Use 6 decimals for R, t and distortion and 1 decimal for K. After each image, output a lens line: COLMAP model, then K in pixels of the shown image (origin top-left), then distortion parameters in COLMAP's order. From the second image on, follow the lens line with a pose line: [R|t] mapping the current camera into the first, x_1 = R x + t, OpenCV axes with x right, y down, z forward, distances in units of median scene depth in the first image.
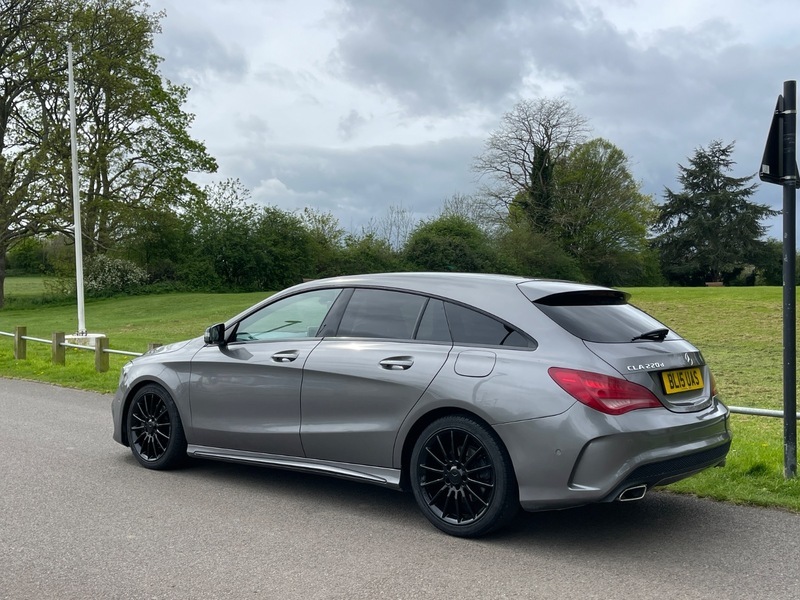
lens RADIAL K [[850.4, 0, 405.2], [0, 850.4, 301.9], [0, 0, 1]] dist [0.034689, 0.000000]
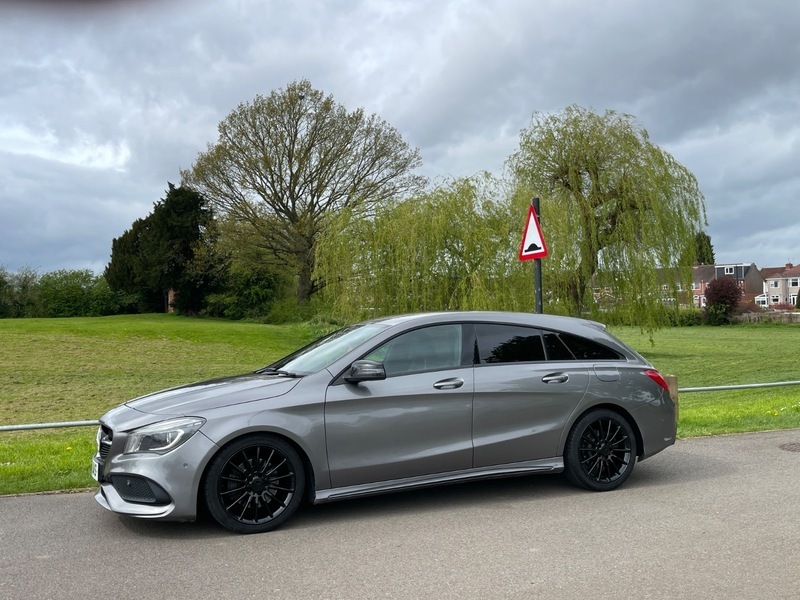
lens RADIAL K [[784.5, 0, 407.4], [0, 784.5, 300.5], [0, 0, 1]] dist [0.040777, 0.000000]
pose [[0.456566, 0.015761, 0.889550, -0.098637], [0.021941, 0.999340, -0.028968, -0.001686], [-0.889419, 0.032743, 0.455918, 0.050381]]
